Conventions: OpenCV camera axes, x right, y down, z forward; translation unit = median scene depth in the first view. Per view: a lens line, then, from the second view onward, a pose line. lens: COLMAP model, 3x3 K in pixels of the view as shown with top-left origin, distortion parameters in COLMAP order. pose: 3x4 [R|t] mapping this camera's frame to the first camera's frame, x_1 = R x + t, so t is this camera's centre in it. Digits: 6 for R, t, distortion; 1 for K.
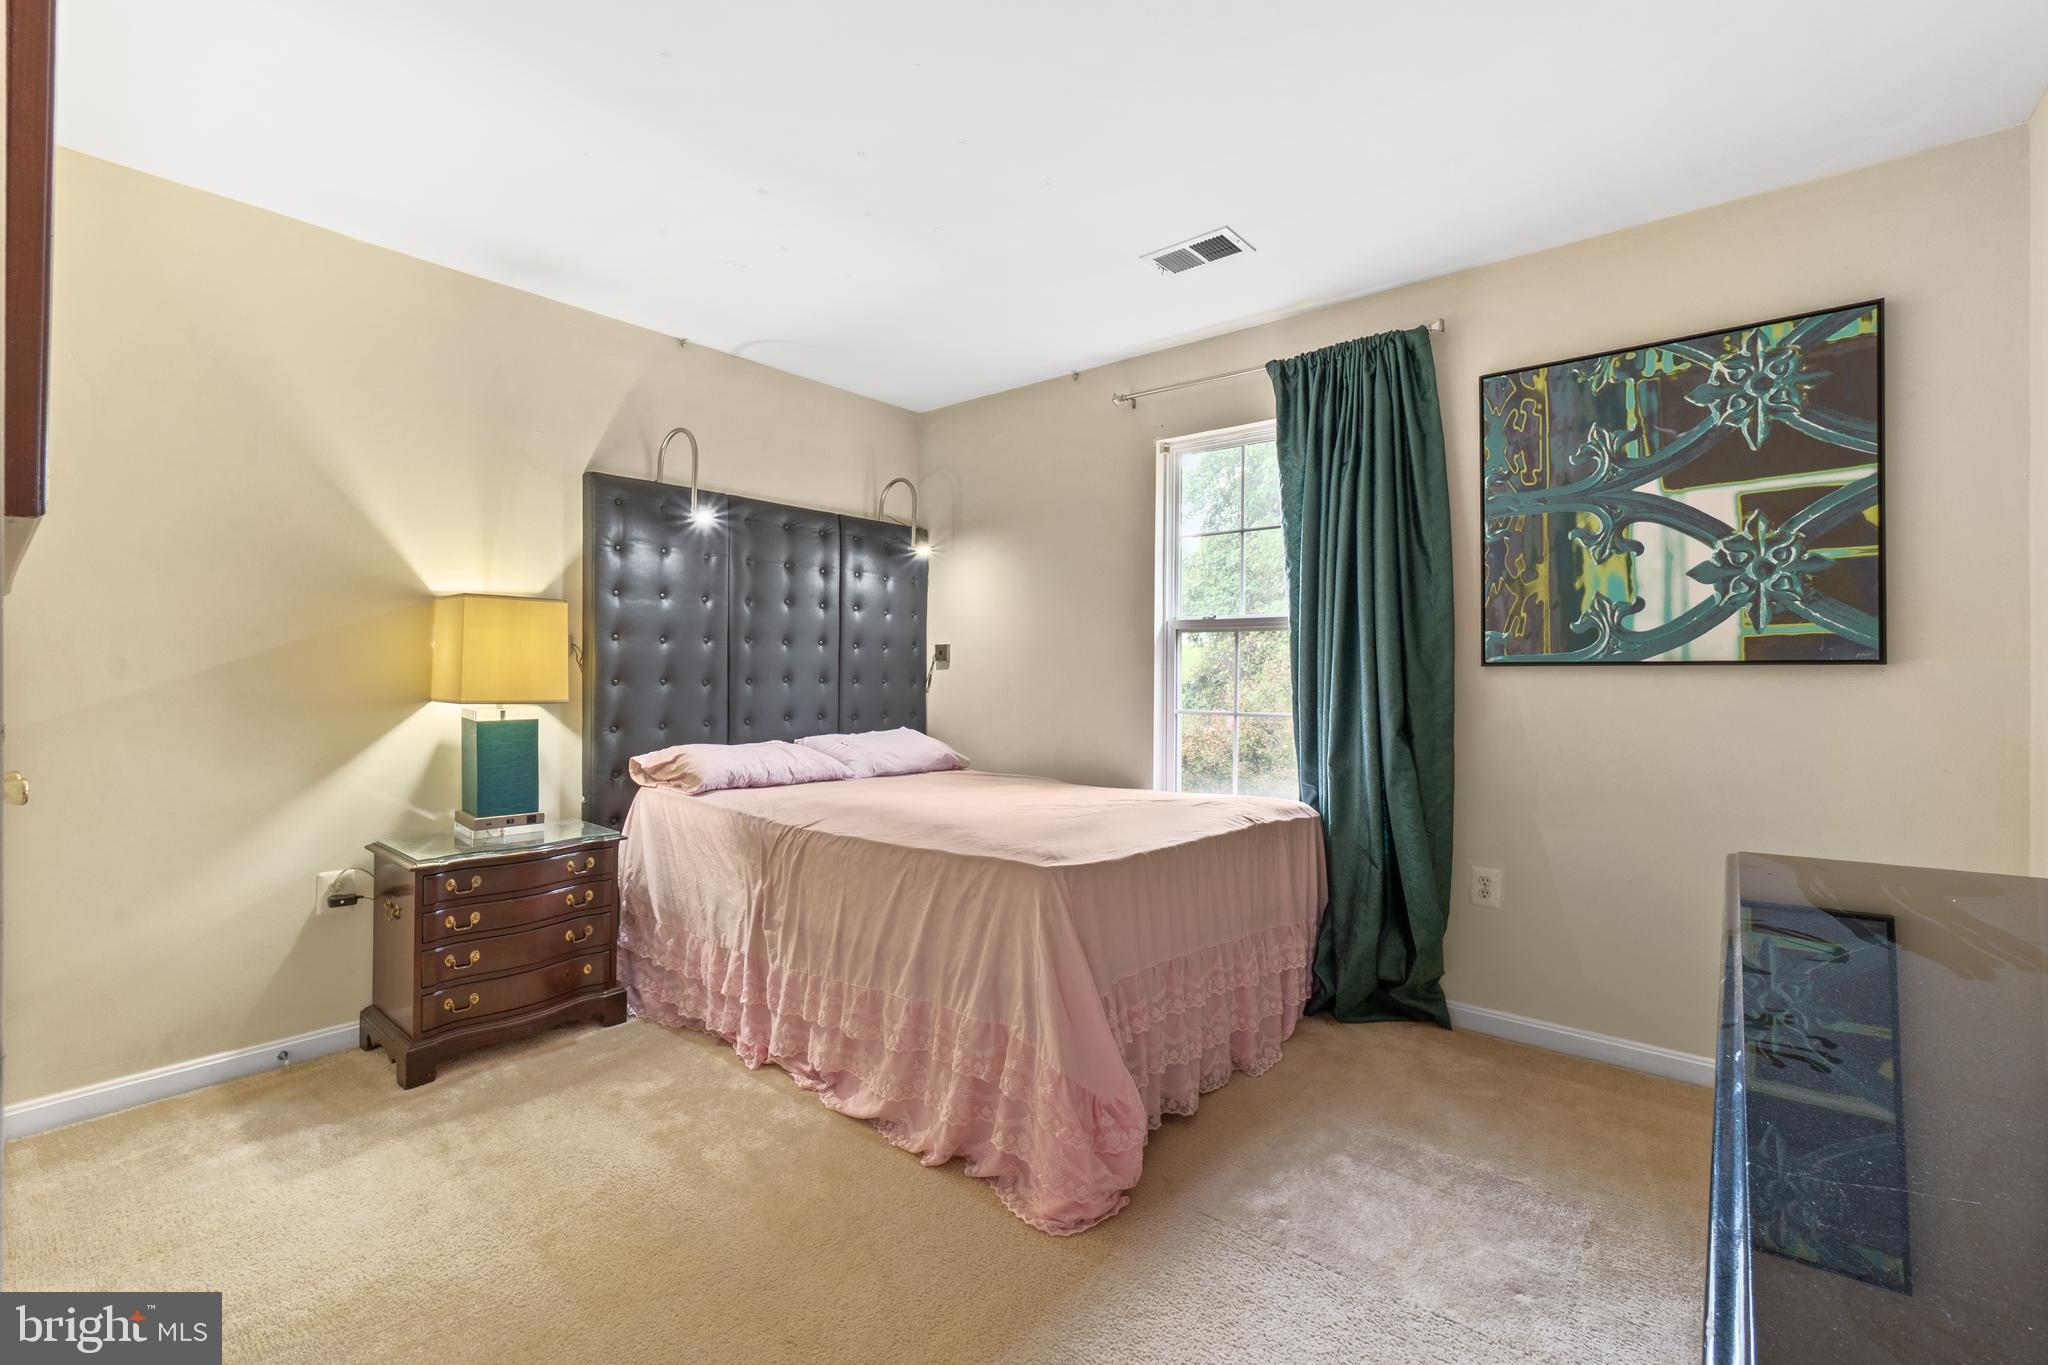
lens RADIAL K [[878.1, 0, 1033.0], [0, 878.1, 674.9], [0, 0, 1]] dist [0.000019, -0.000494]
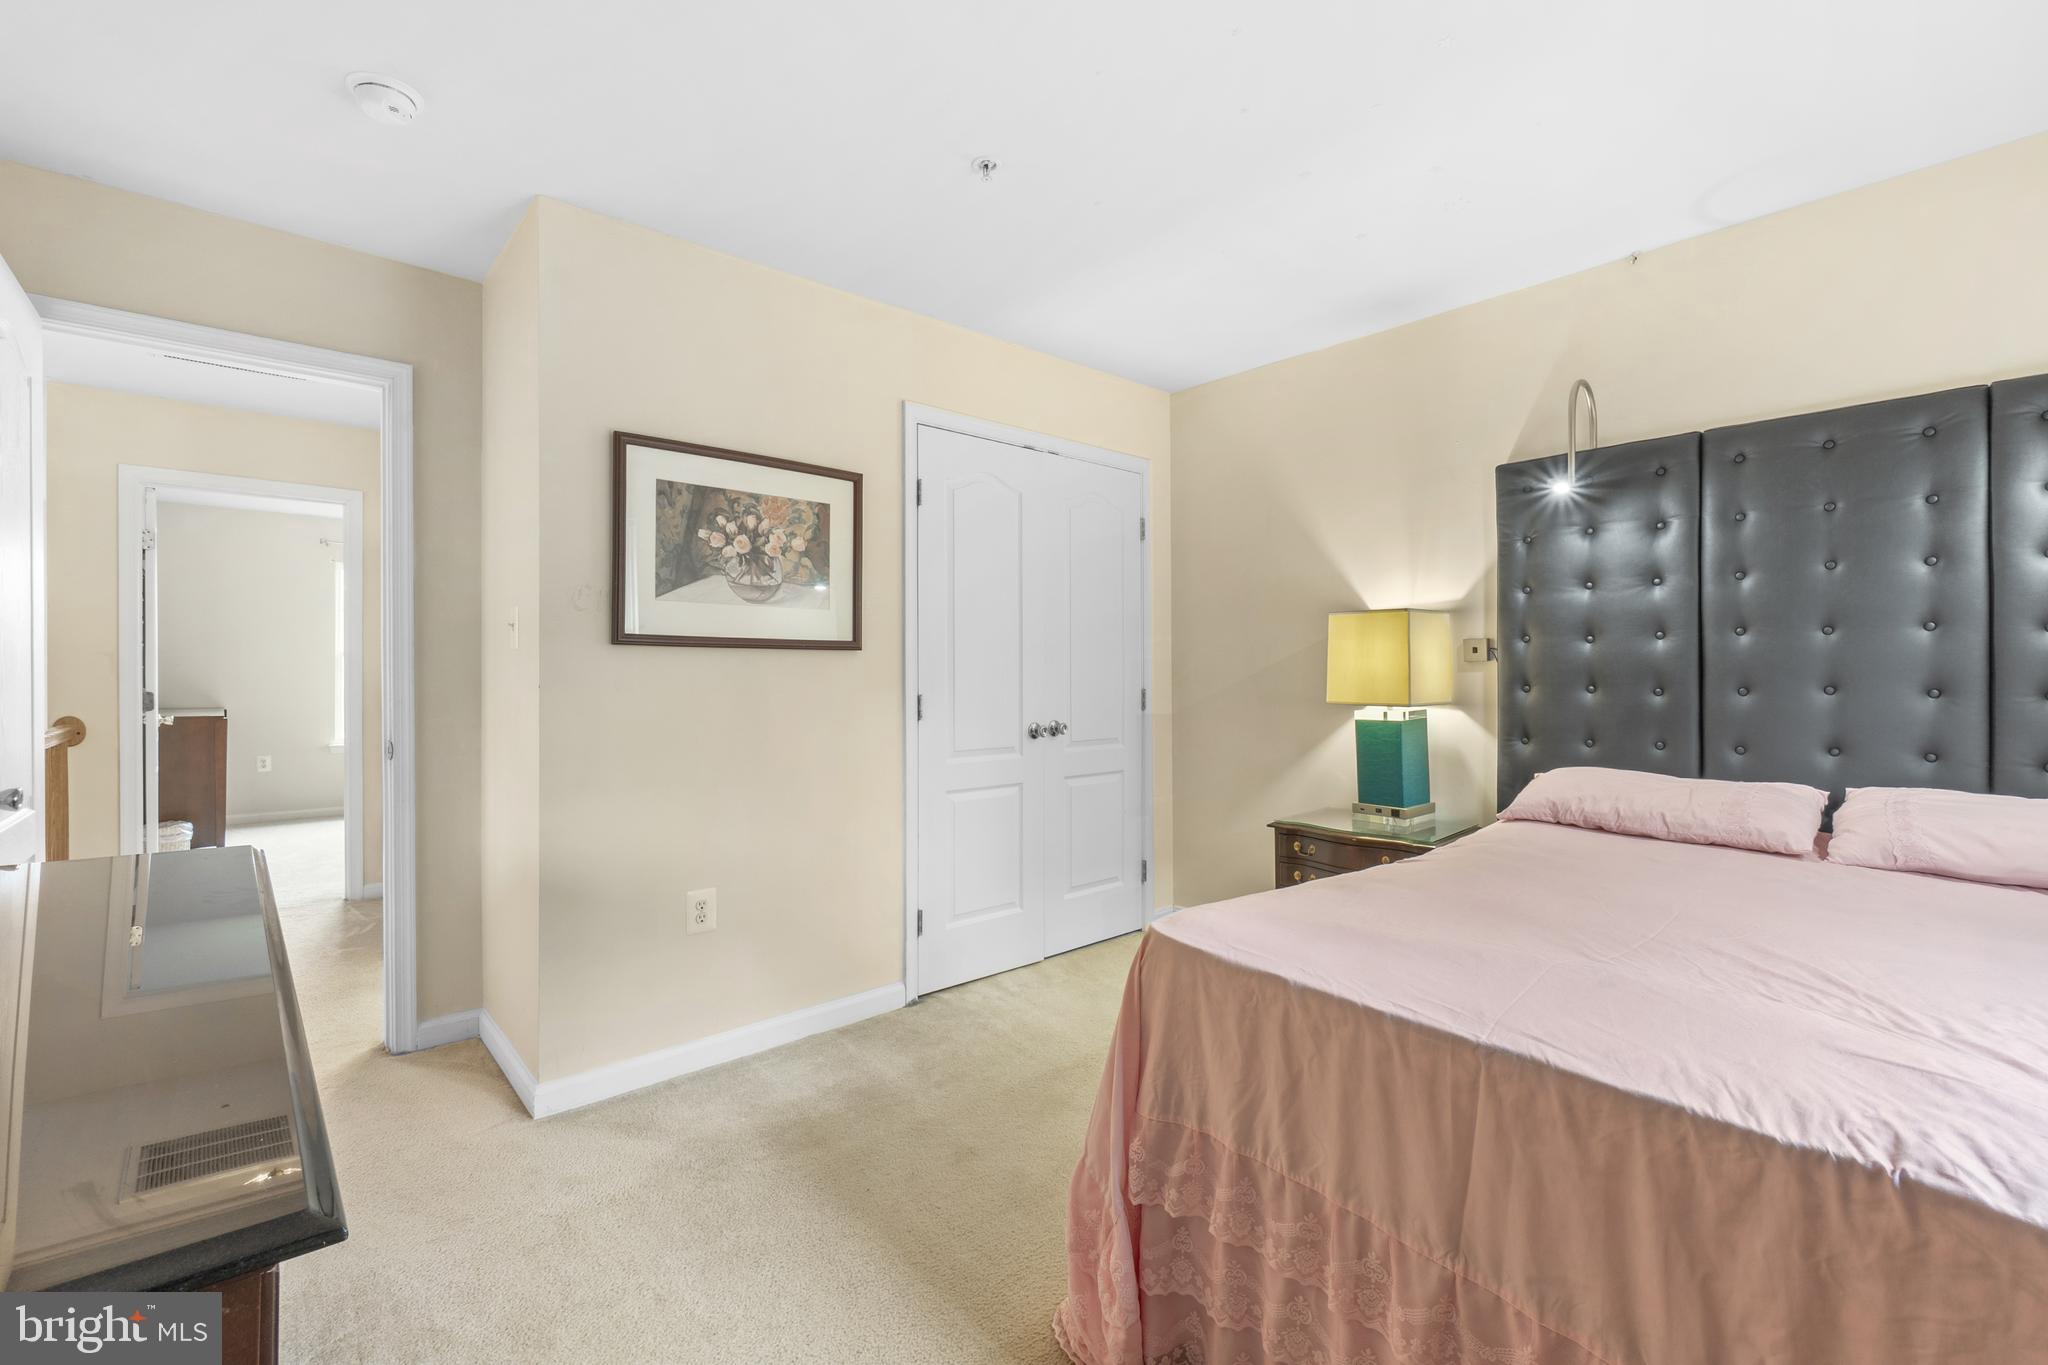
lens RADIAL K [[878.1, 0, 1039.3], [0, 878.1, 675.1], [0, 0, 1]] dist [0.000019, -0.000494]
pose [[-0.156906, -0.001546, -0.987612, 1.016613], [0.000730, 0.999998, -0.001681, -0.007686], [0.987613, -0.000984, -0.156904, 1.315466]]
